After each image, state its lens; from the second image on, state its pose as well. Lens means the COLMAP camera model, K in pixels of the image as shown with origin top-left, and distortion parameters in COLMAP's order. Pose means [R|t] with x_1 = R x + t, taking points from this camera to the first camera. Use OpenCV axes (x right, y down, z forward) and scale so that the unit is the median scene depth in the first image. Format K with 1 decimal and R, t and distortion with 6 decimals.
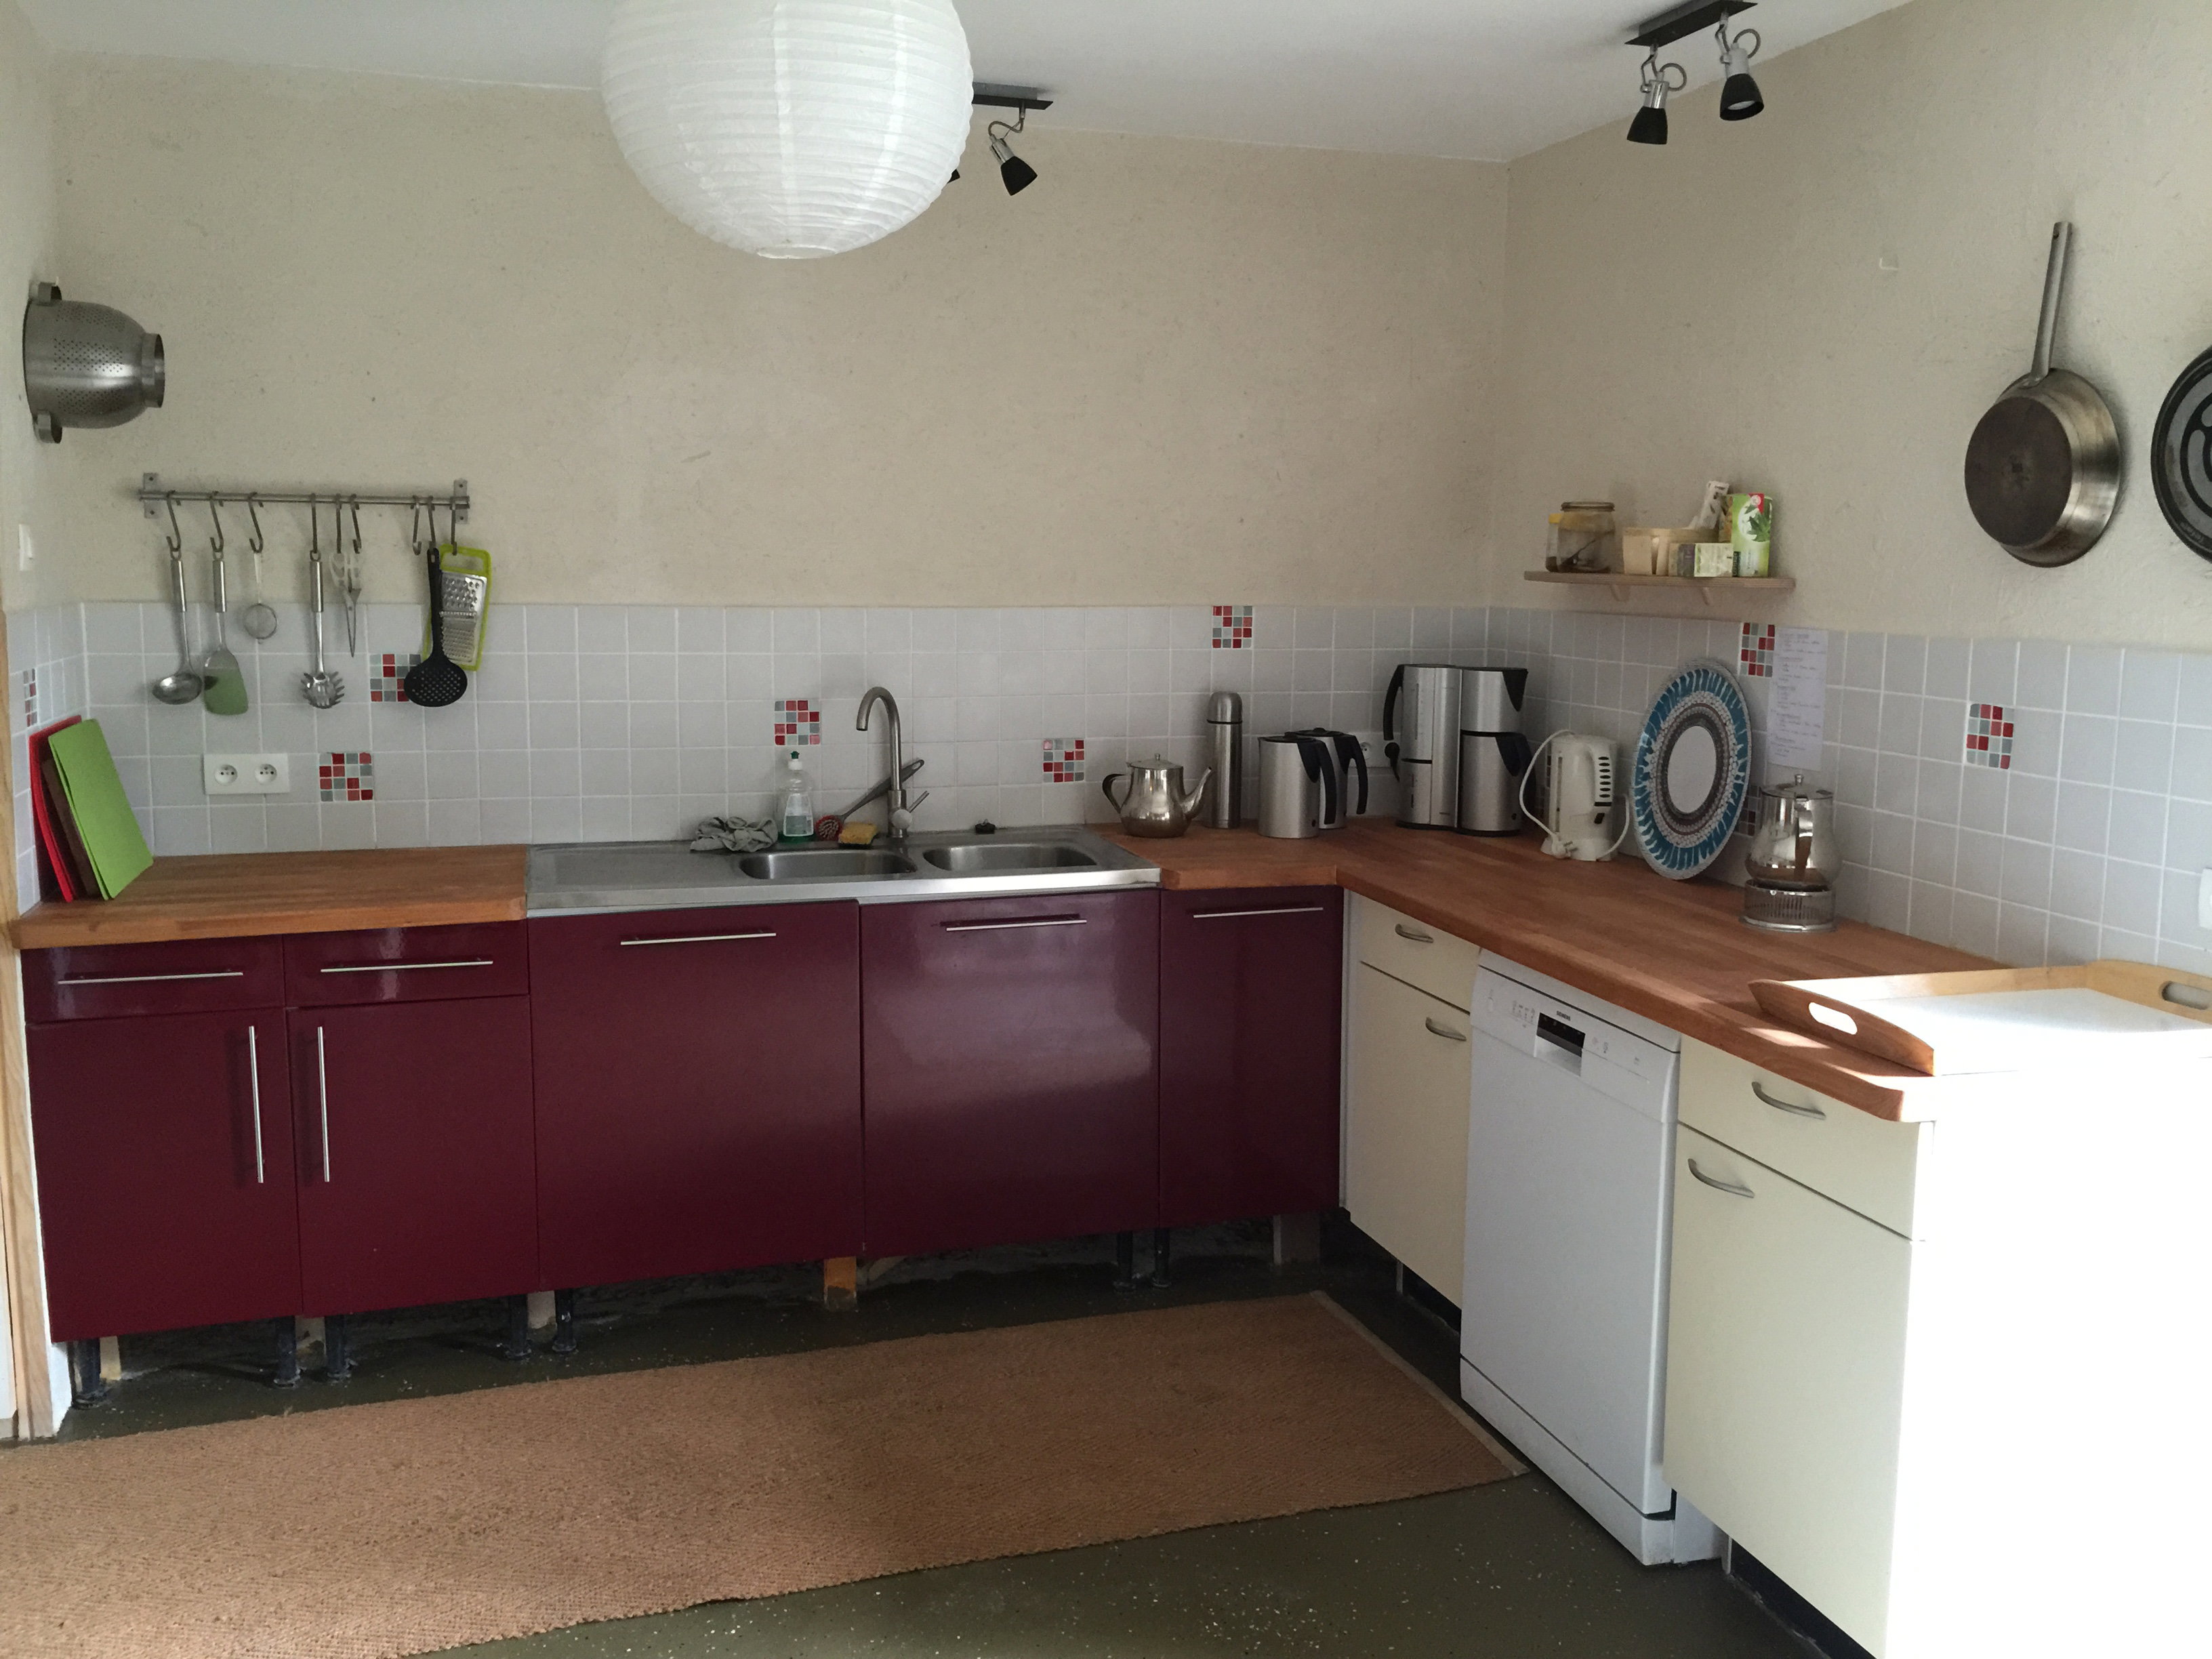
lens RADIAL K [[1880.1, 0, 1106.0], [0, 1880.1, 829.5], [0, 0, 1]] dist [0.083838, -0.122348]
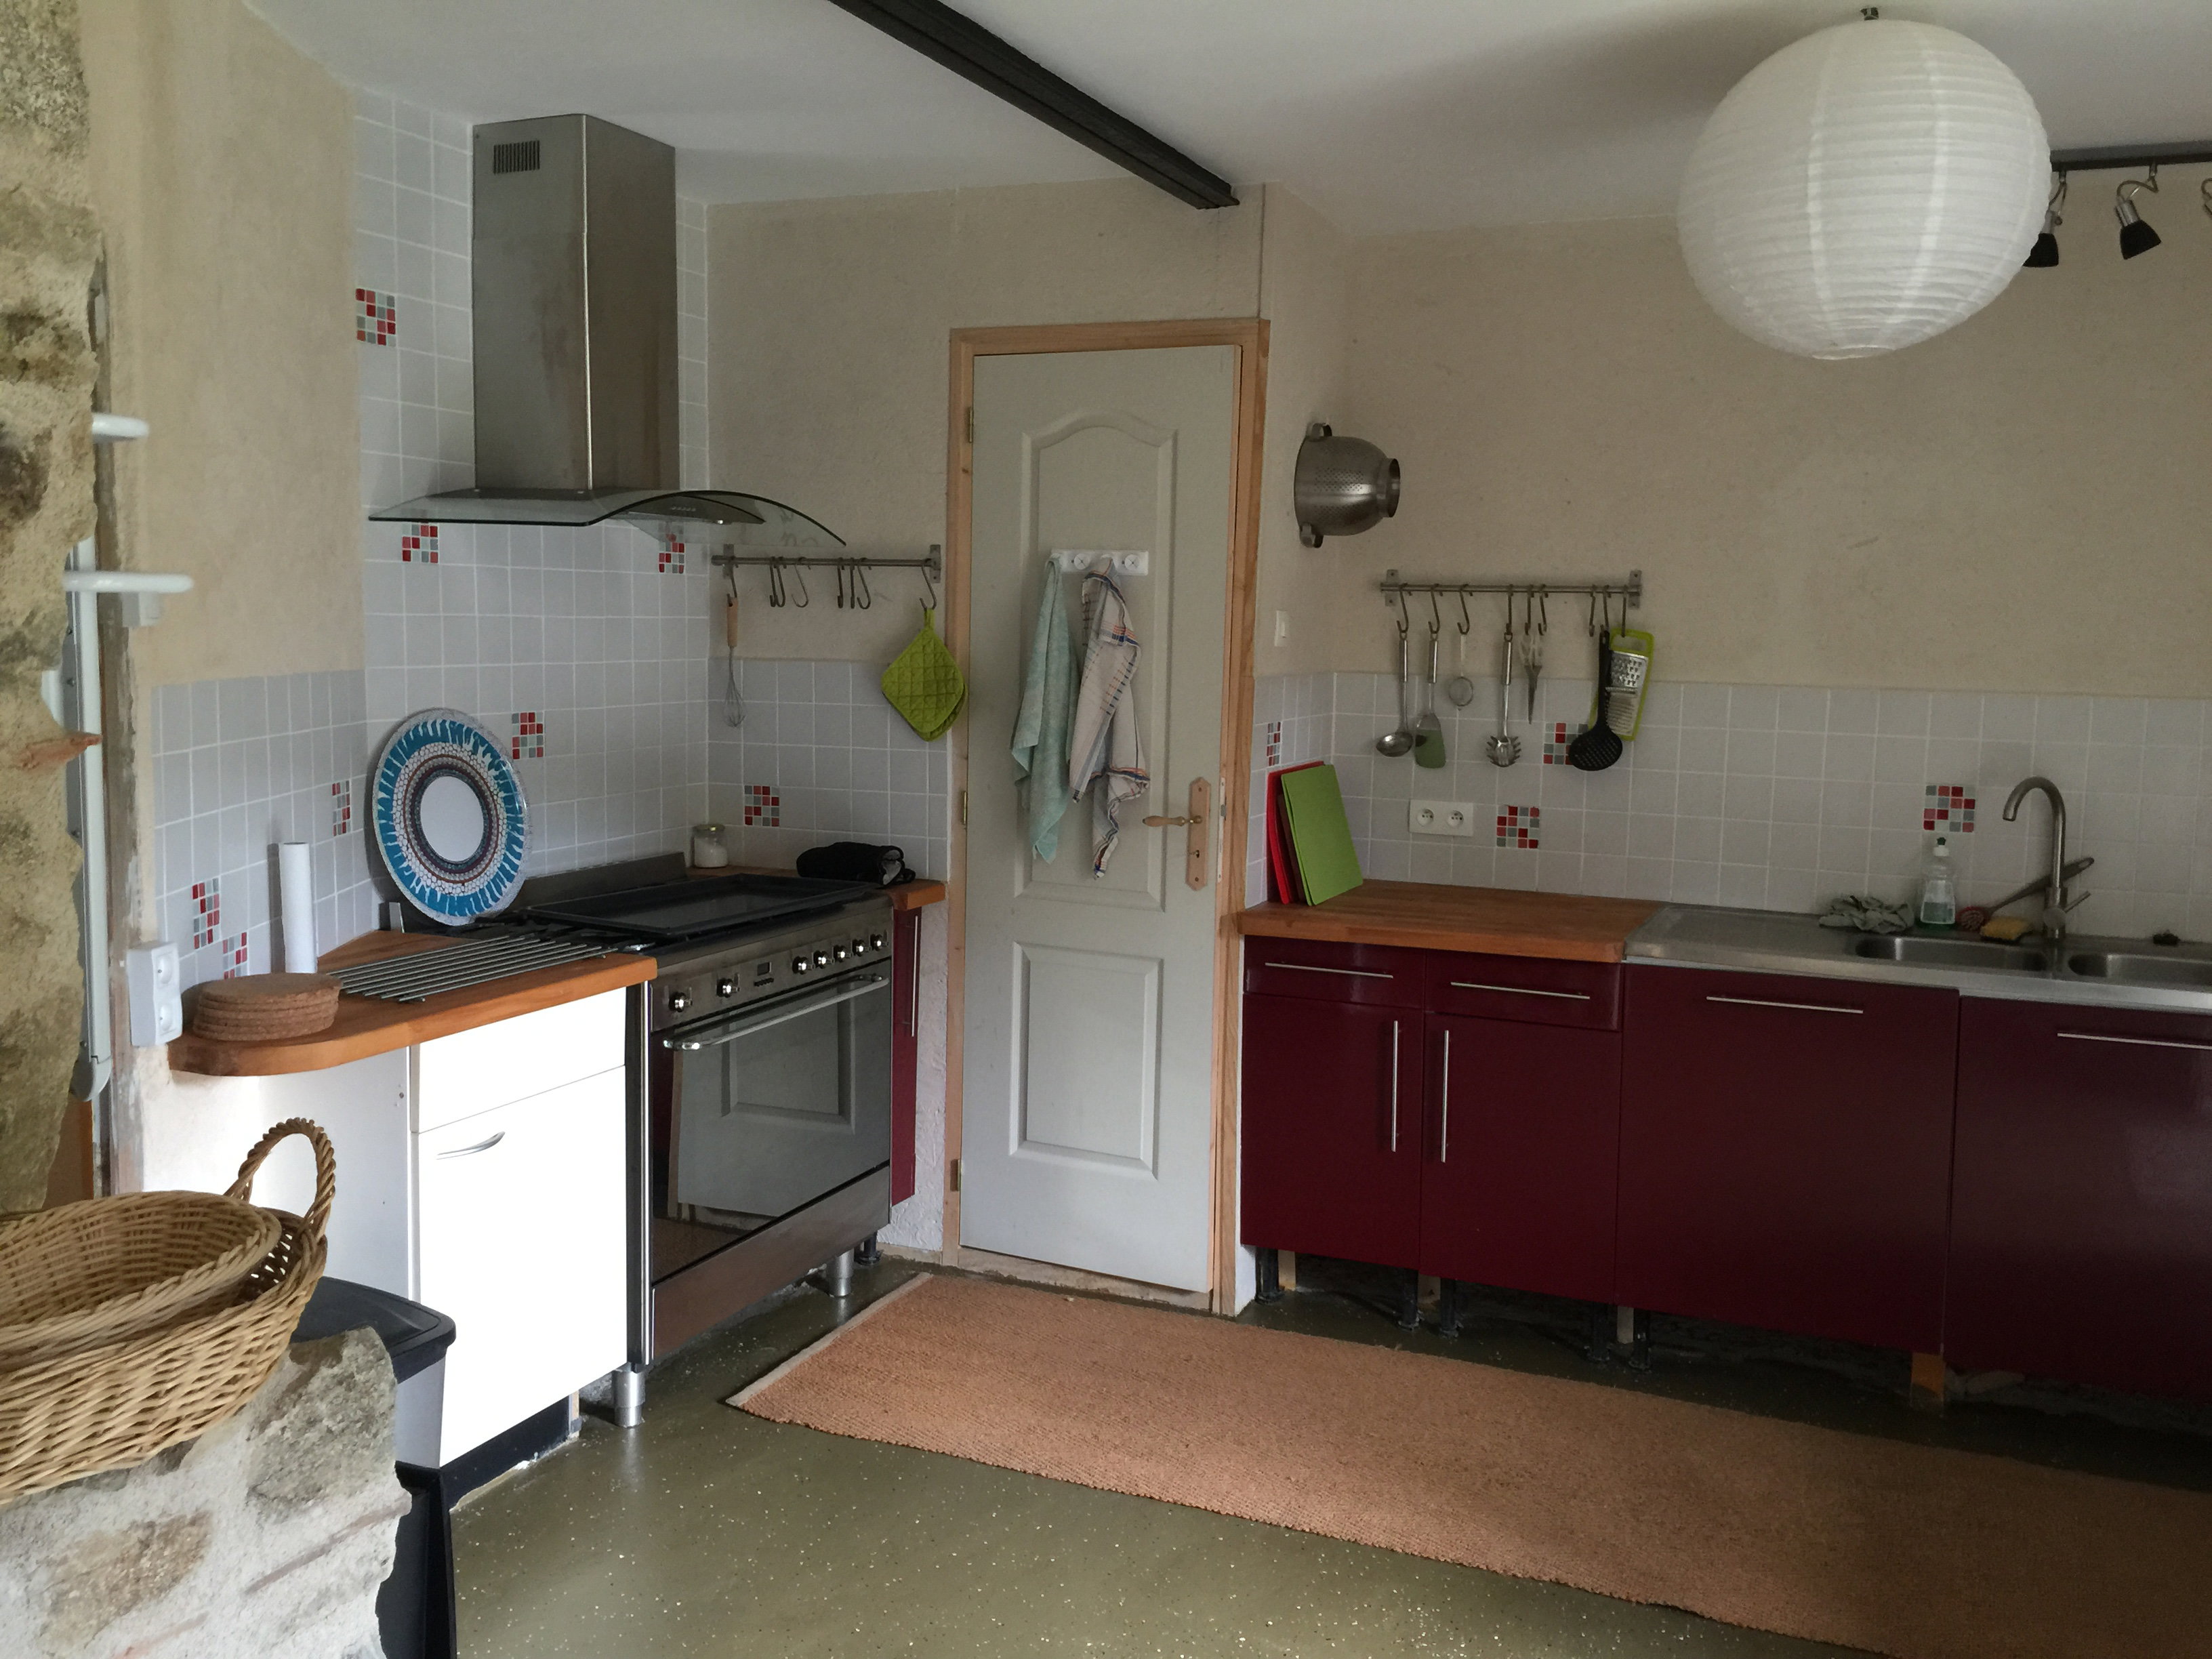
lens RADIAL K [[1871.2, 0, 1106.5], [0, 1871.2, 858.7], [0, 0, 1]] dist [0.066100, -0.089895]
pose [[0.757077, 0.088601, -0.647290, 0.159472], [-0.106612, 0.994235, 0.011396, 0.005427], [0.644568, 0.060381, 0.762159, -0.036389]]
